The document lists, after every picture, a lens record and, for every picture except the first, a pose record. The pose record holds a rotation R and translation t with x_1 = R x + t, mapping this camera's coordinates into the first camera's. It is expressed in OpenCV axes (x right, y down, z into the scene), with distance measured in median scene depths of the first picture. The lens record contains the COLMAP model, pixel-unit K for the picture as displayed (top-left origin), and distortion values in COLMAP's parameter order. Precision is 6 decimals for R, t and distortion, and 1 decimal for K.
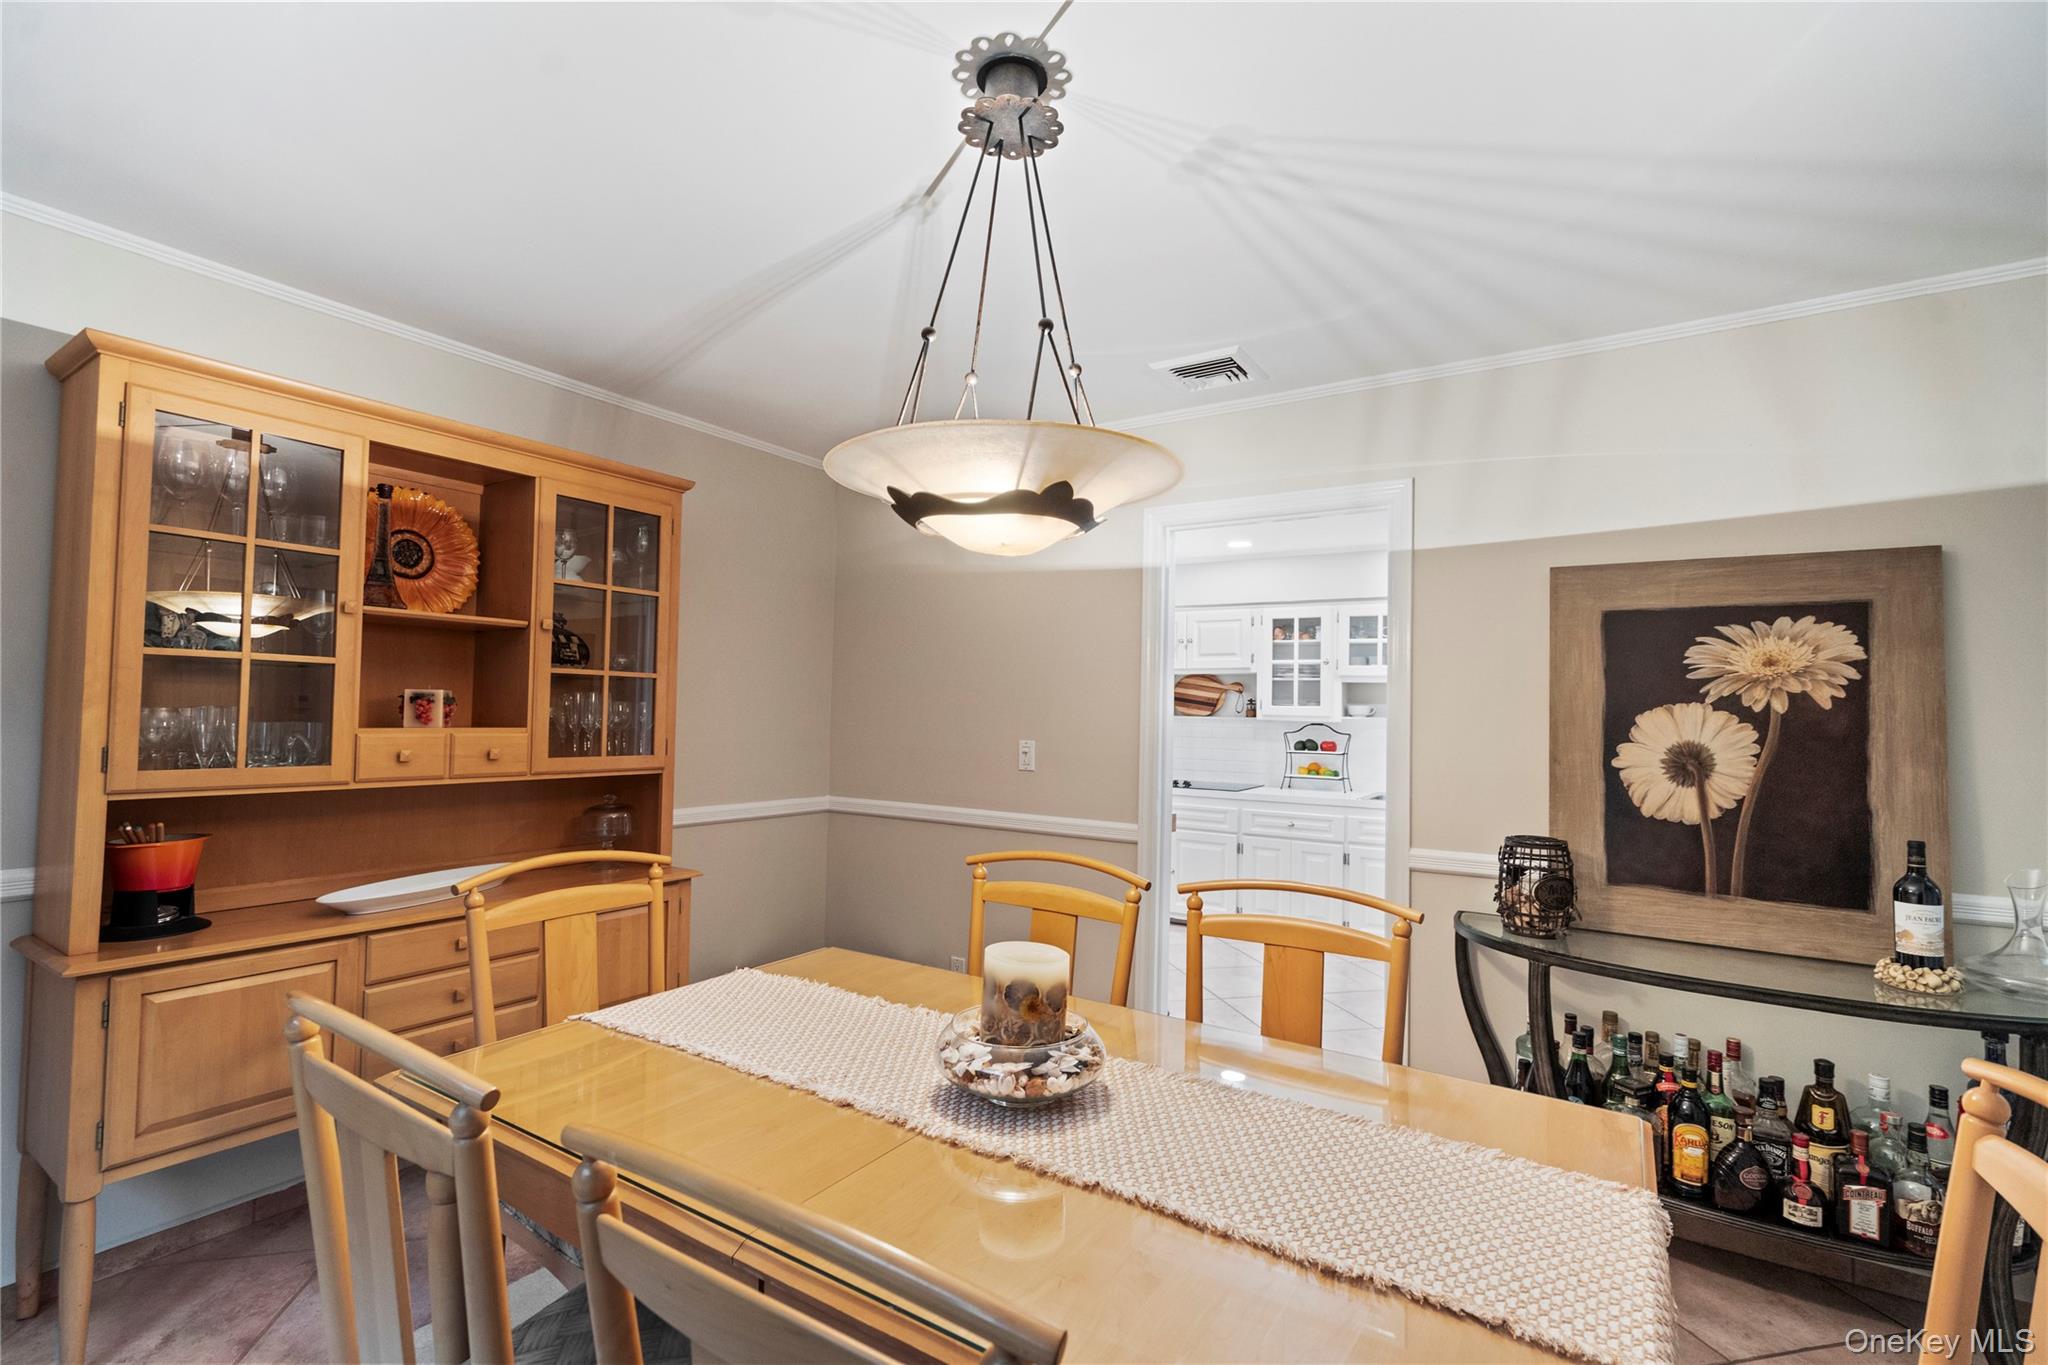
lens RADIAL K [[919.5, 0, 1027.0], [0, 919.5, 670.7], [0, 0, 1]] dist [-0.002653, 0.000538]
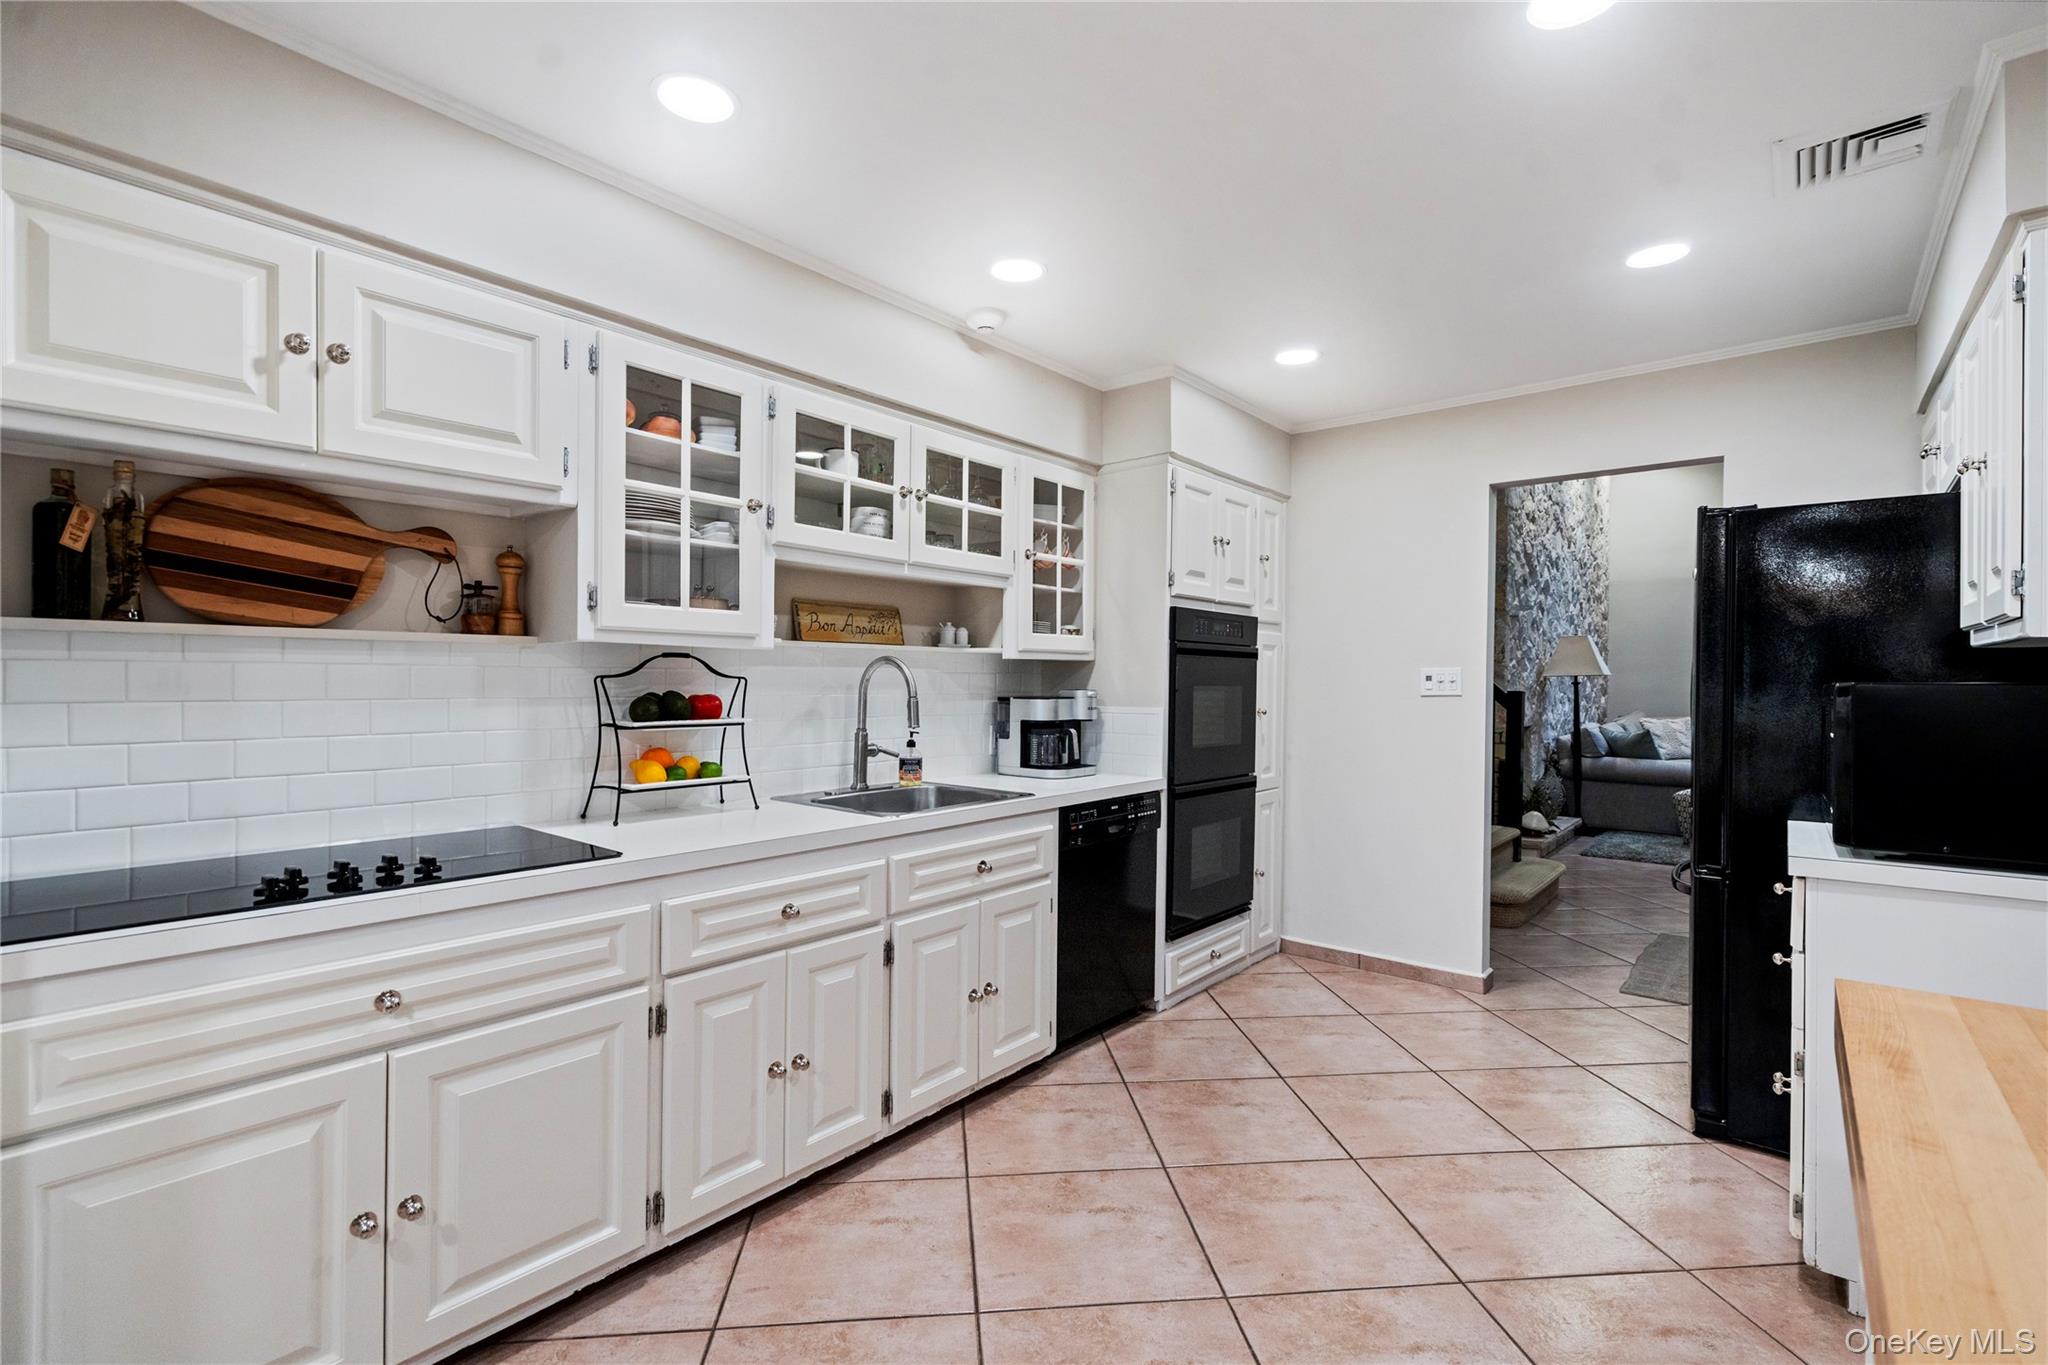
lens RADIAL K [[919.5, 0, 1027.0], [0, 919.5, 670.7], [0, 0, 1]] dist [-0.002653, 0.000538]
pose [[0.118317, -0.003808, 0.992969, -0.078252], [-0.048927, 0.998756, 0.009660, 0.053990], [-0.991770, -0.049726, 0.117983, 0.797576]]
